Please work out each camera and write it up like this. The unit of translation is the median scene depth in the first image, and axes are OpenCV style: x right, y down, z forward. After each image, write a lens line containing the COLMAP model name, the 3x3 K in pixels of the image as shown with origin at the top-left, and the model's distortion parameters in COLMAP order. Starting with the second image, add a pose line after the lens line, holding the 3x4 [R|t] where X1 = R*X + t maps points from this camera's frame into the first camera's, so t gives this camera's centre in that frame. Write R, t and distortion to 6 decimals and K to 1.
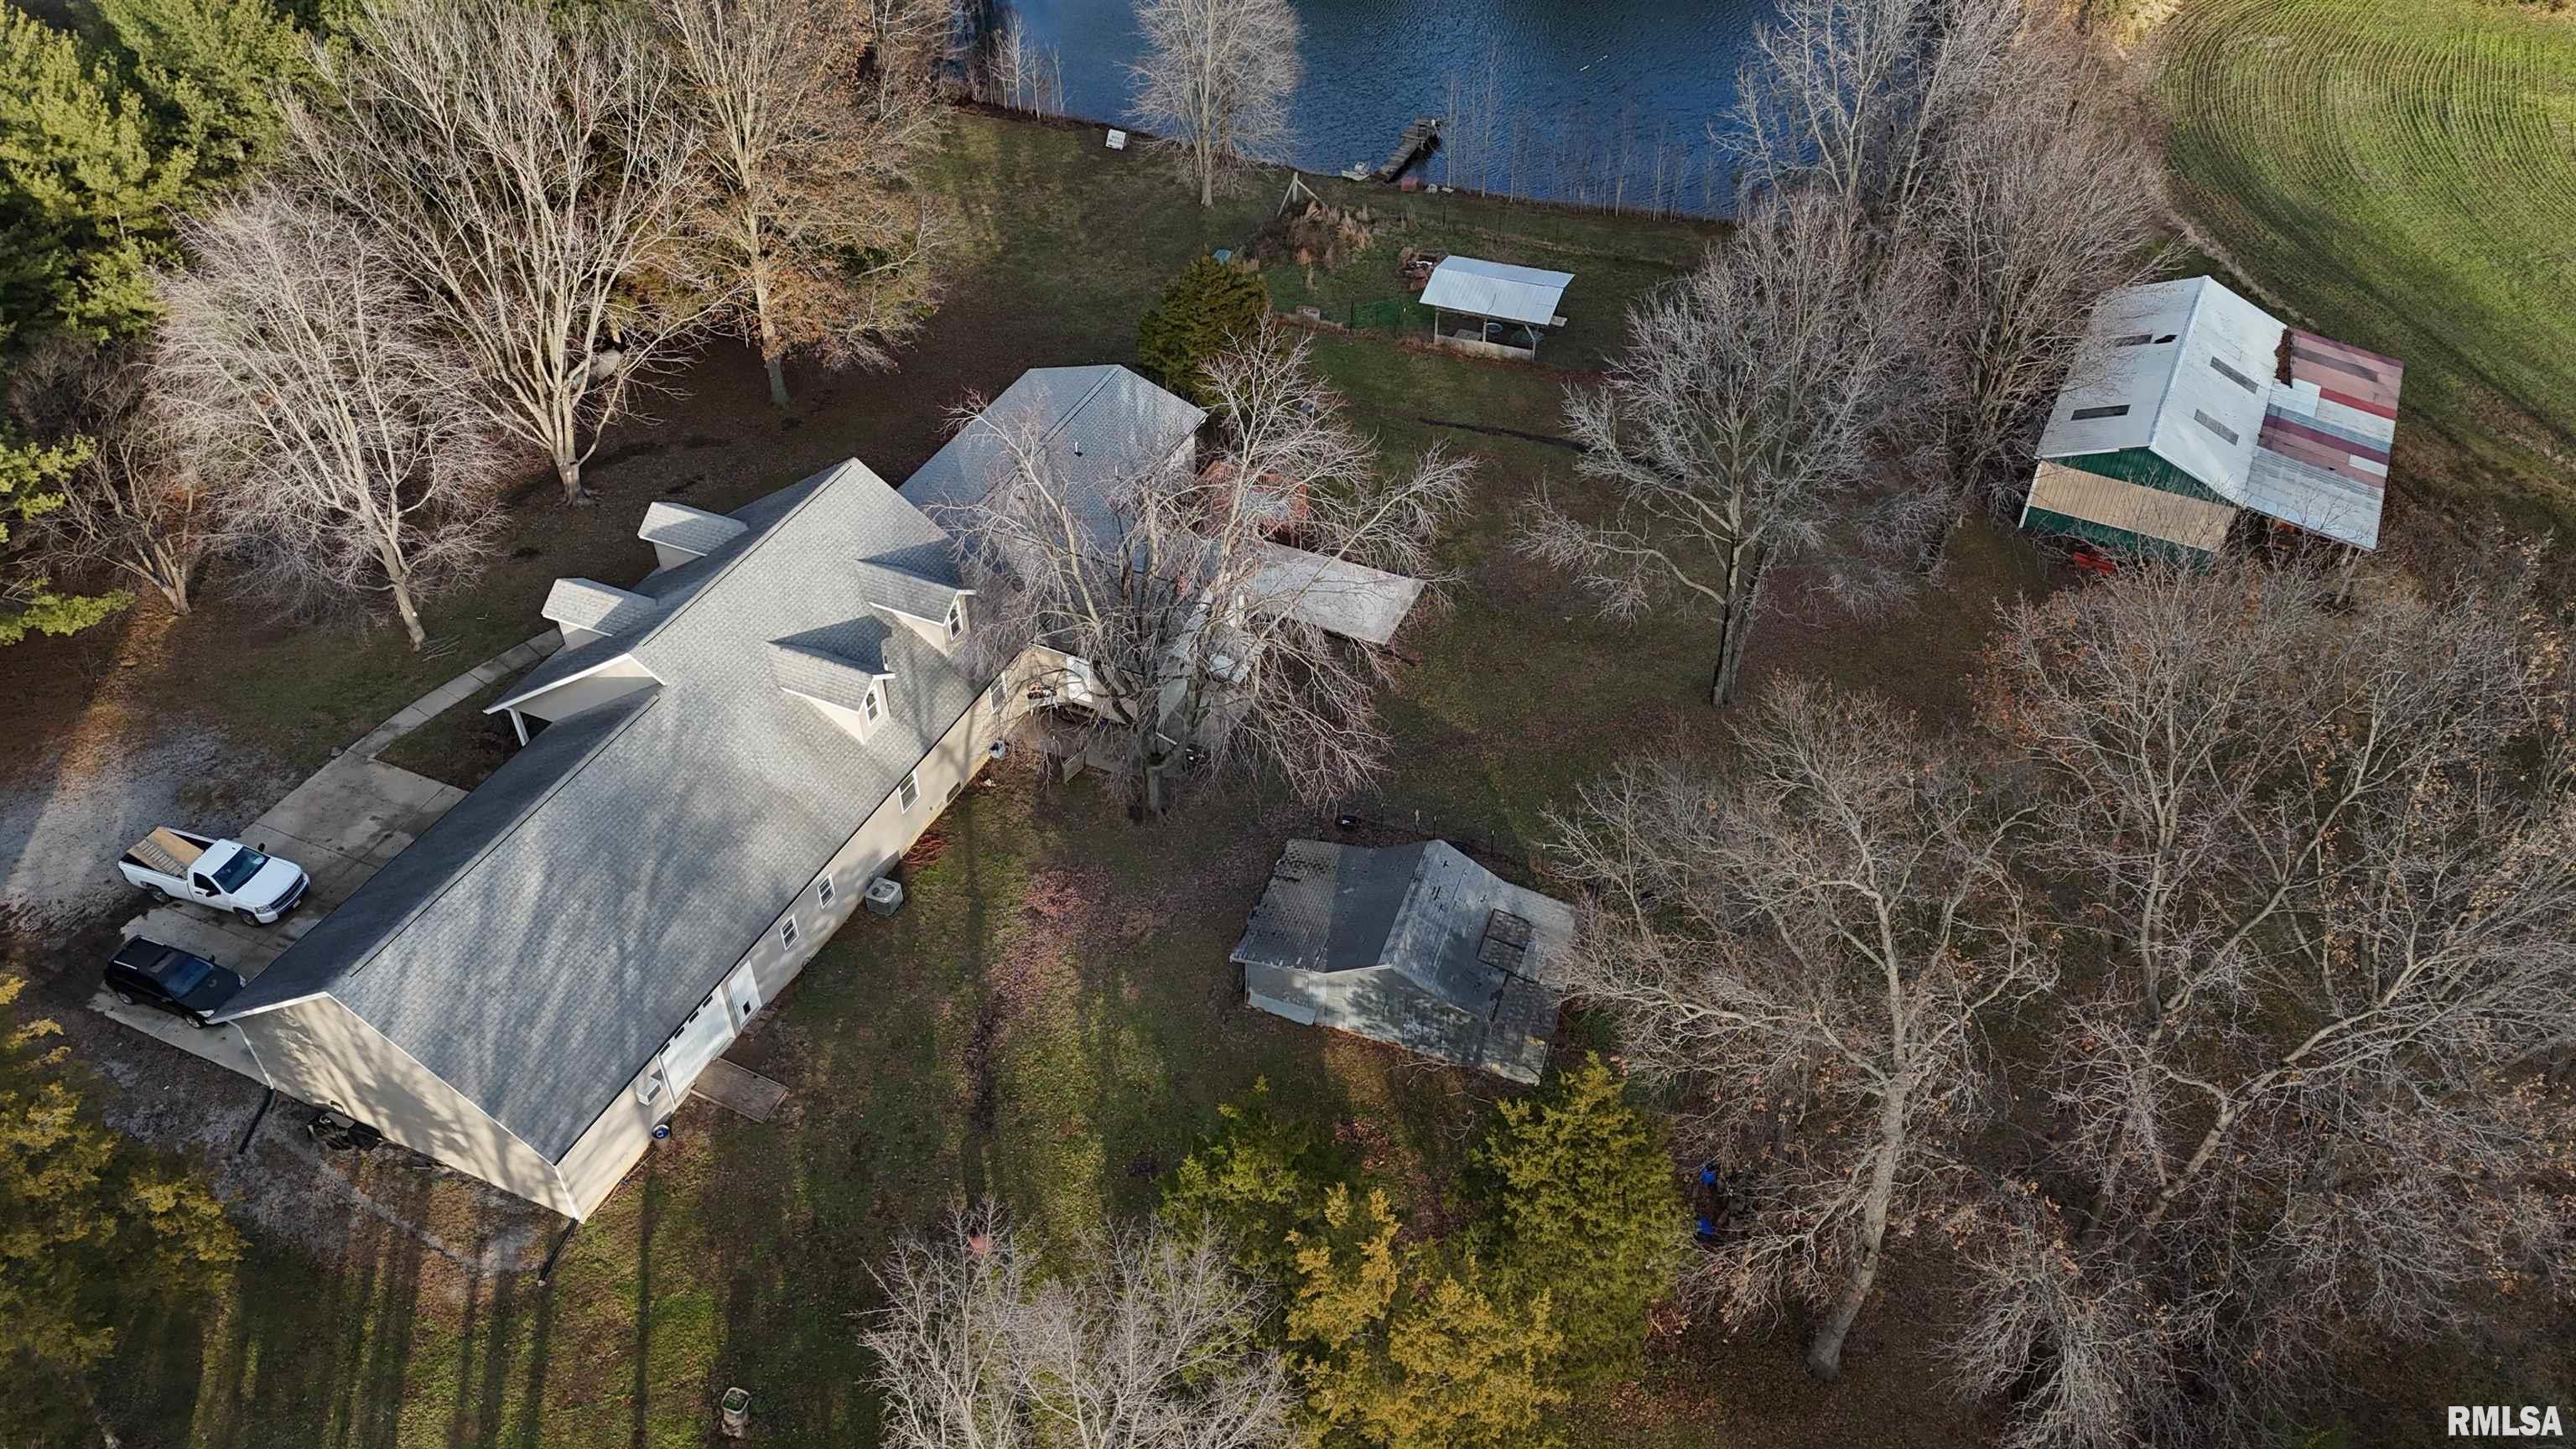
lens RADIAL K [[1795.4, 0, 1288.0], [0, 1795.4, 724.5], [0, 0, 1]] dist [0.030729, 0.000887]
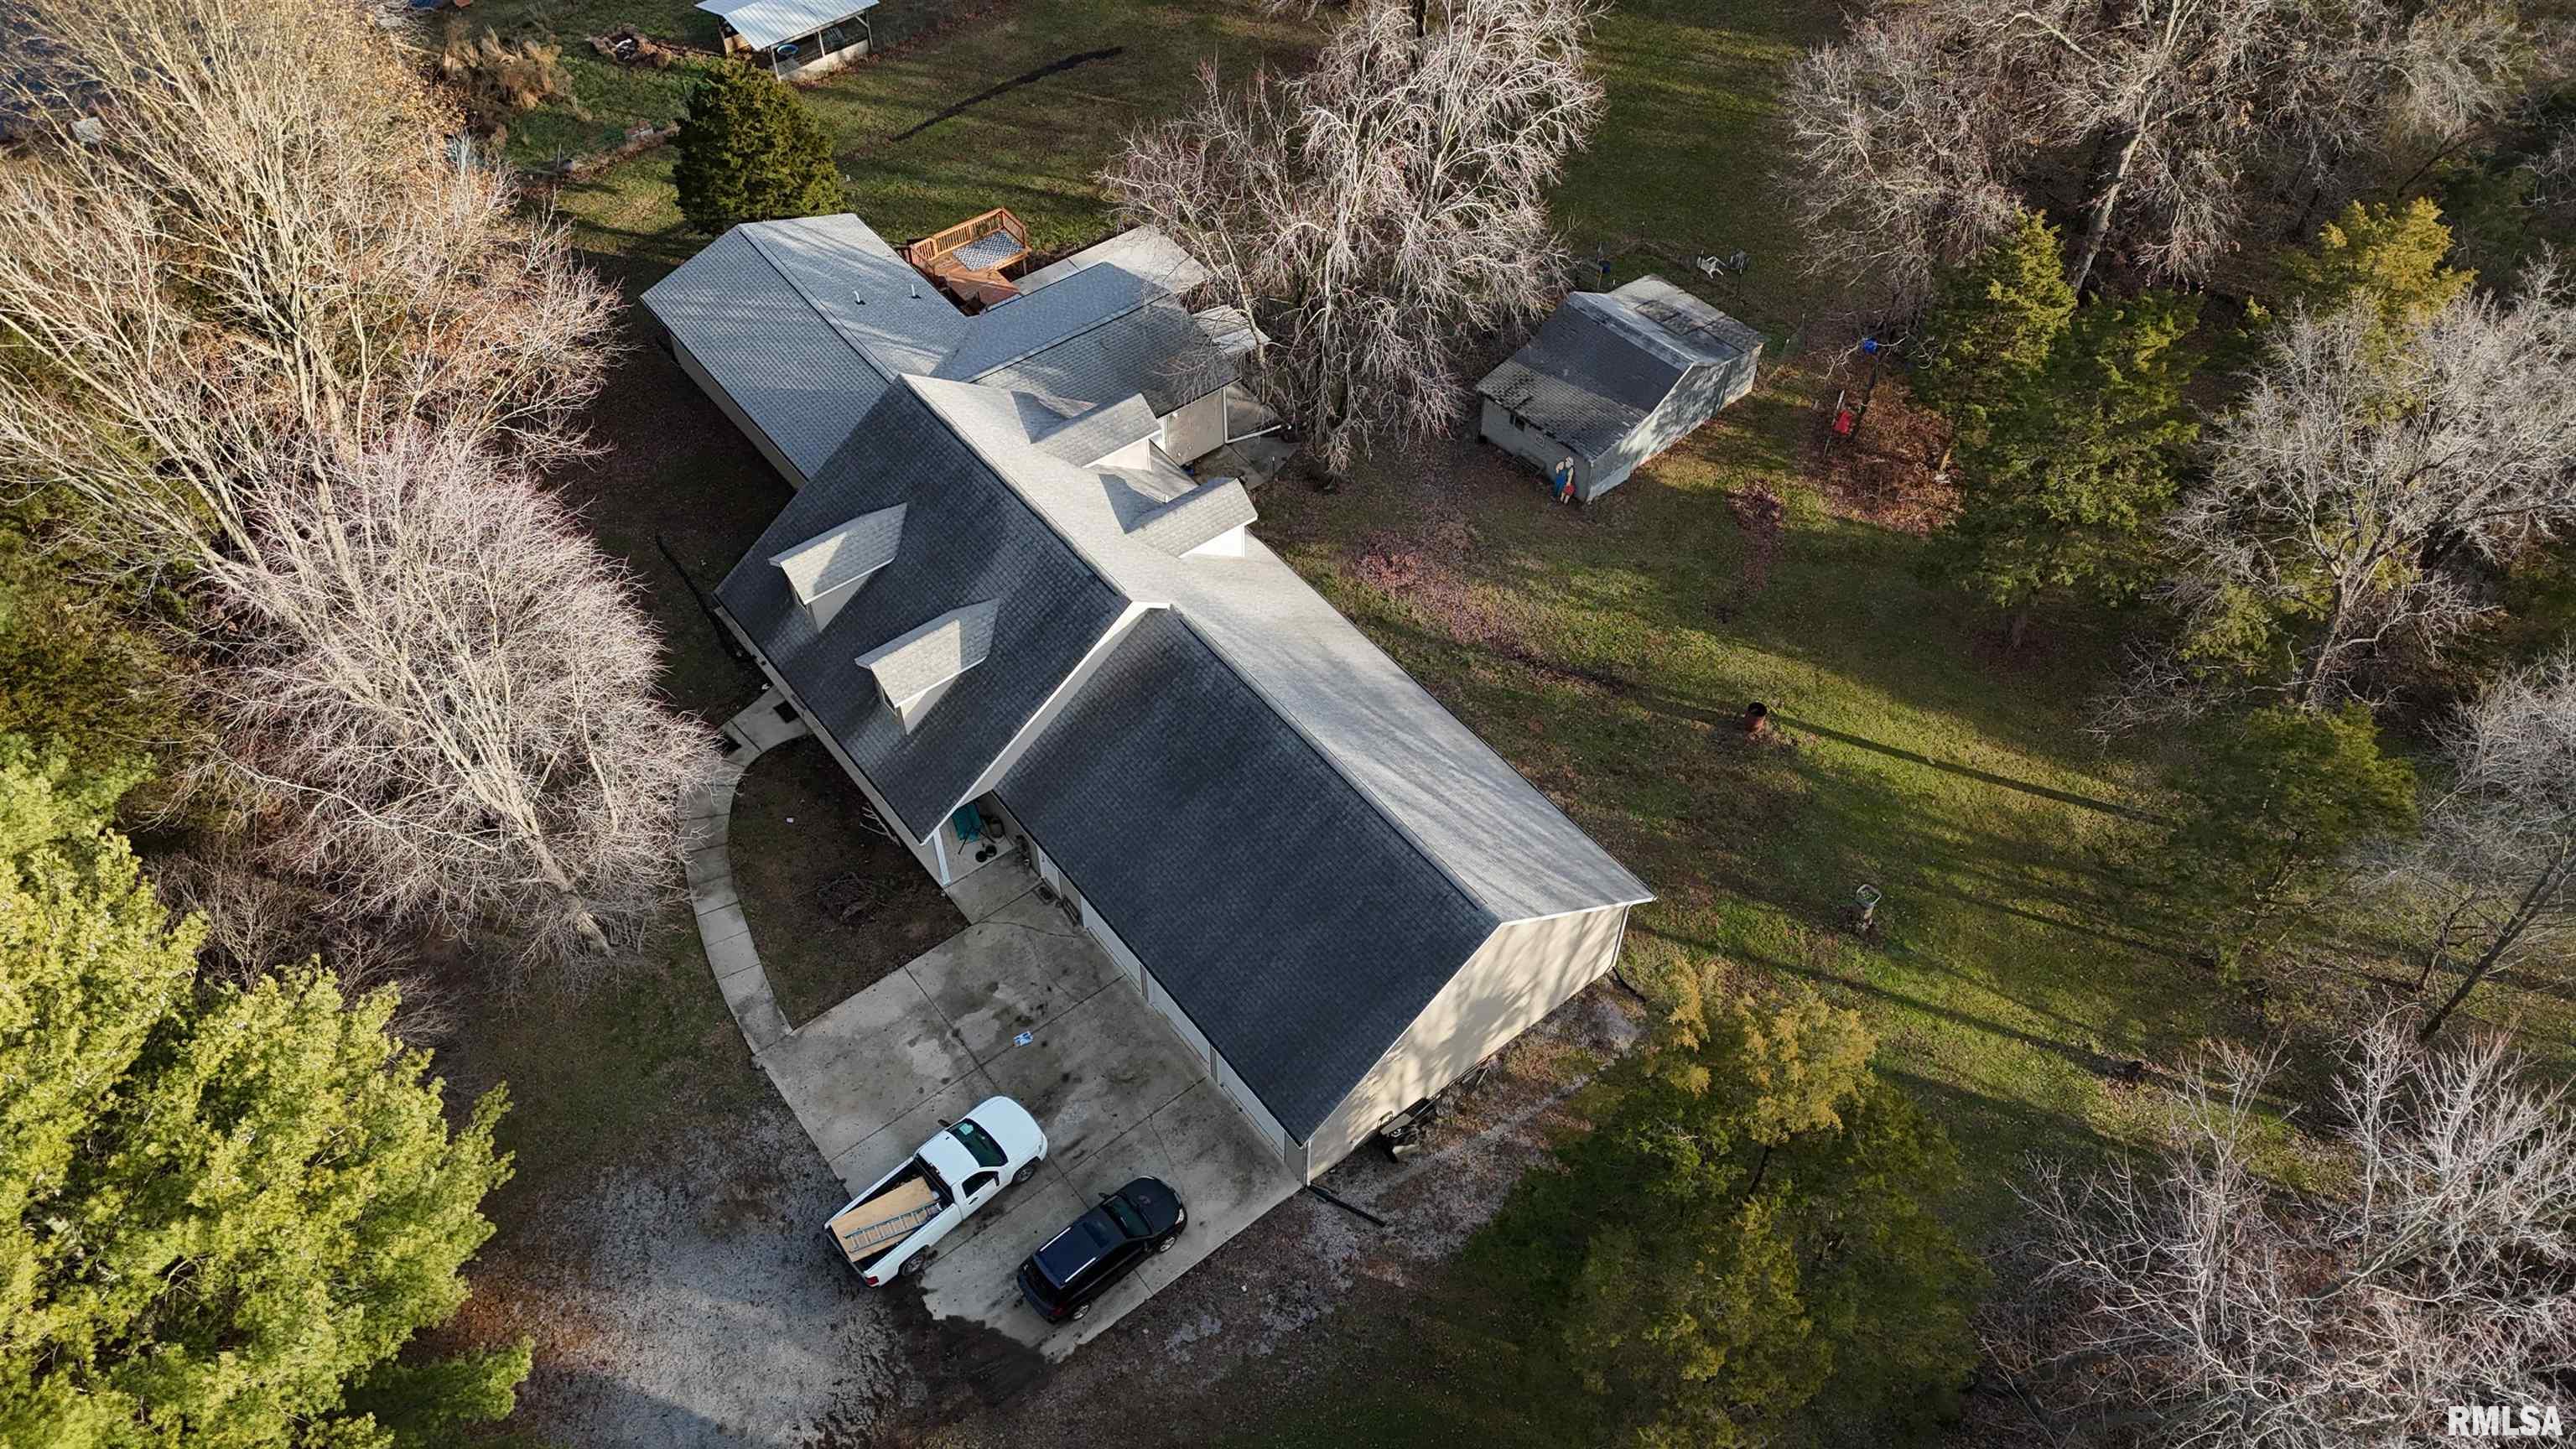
lens RADIAL K [[1795.4, 0, 1288.0], [0, 1795.4, 724.5], [0, 0, 1]] dist [0.030729, 0.000887]
pose [[0.479503, -0.670165, 0.566529, -0.785103], [0.564178, 0.729910, 0.385920, -0.267797], [-0.672145, 0.134574, 0.728087, 0.282263]]
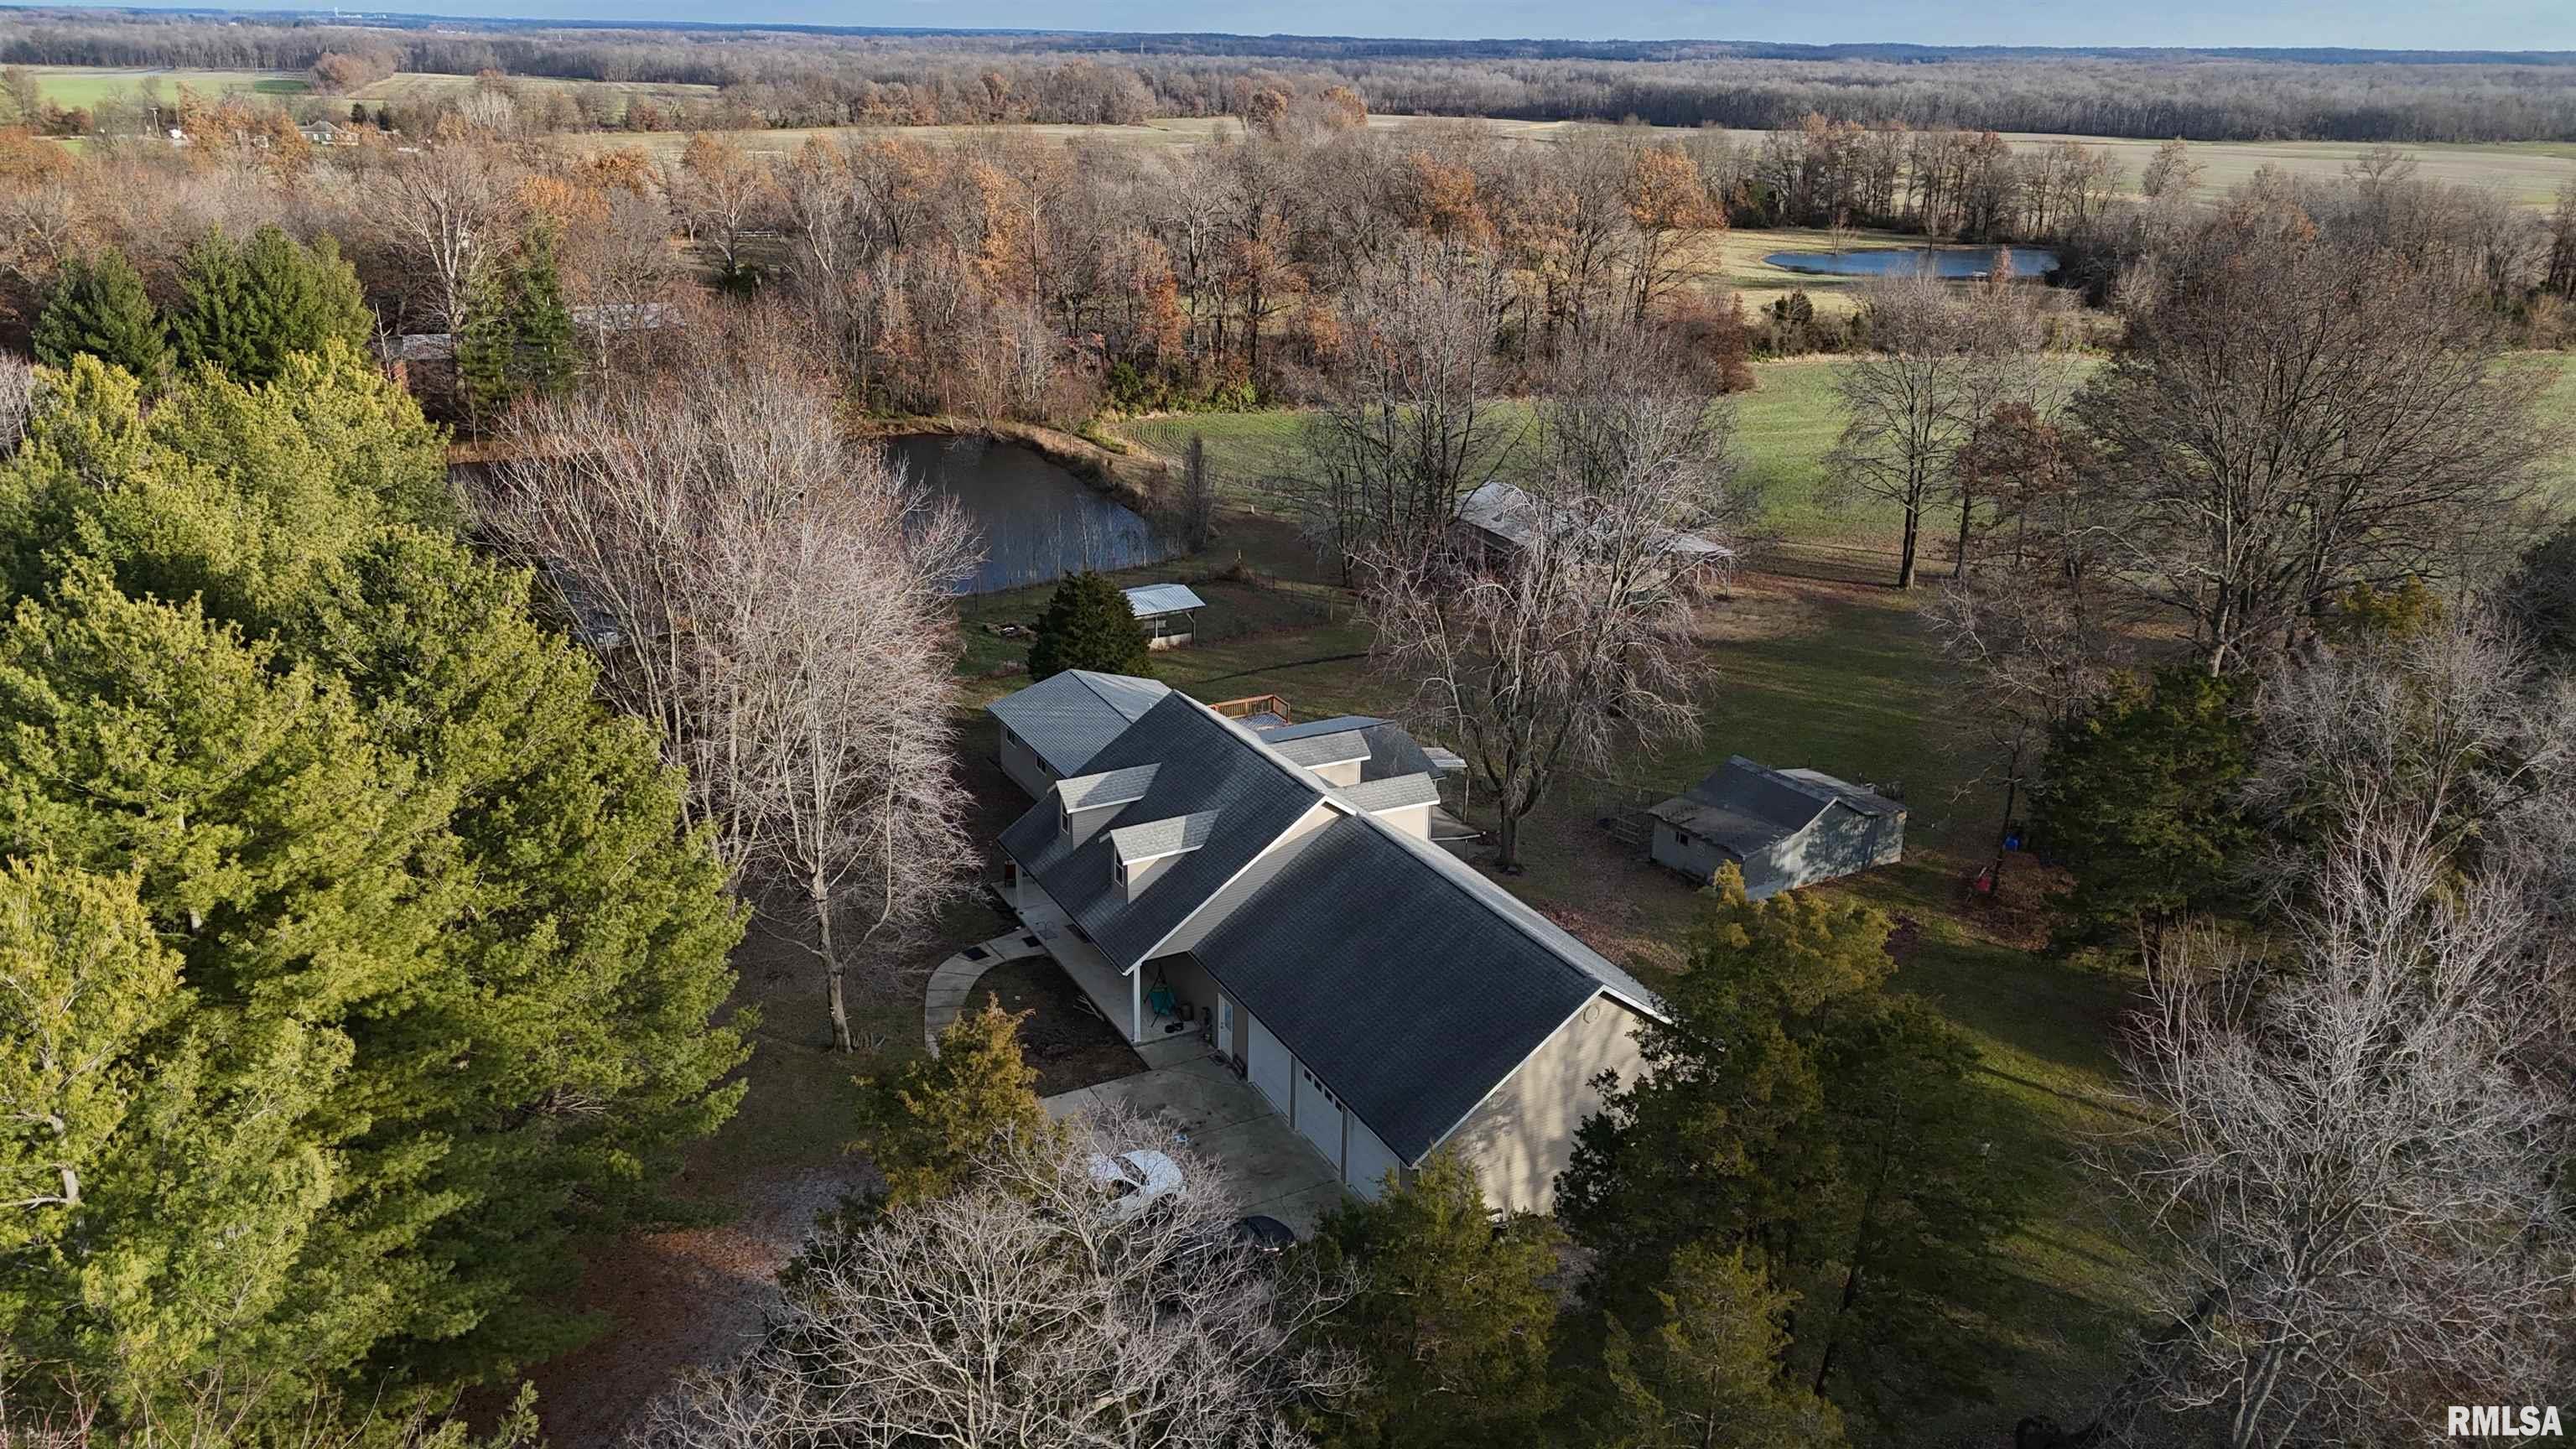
lens RADIAL K [[1795.4, 0, 1288.0], [0, 1795.4, 724.5], [0, 0, 1]] dist [0.030729, 0.000887]
pose [[0.632046, -0.268539, 0.726914, -1.055072], [0.495617, 0.861186, -0.112792, 0.037394], [-0.595720, 0.431561, 0.677402, 0.230179]]
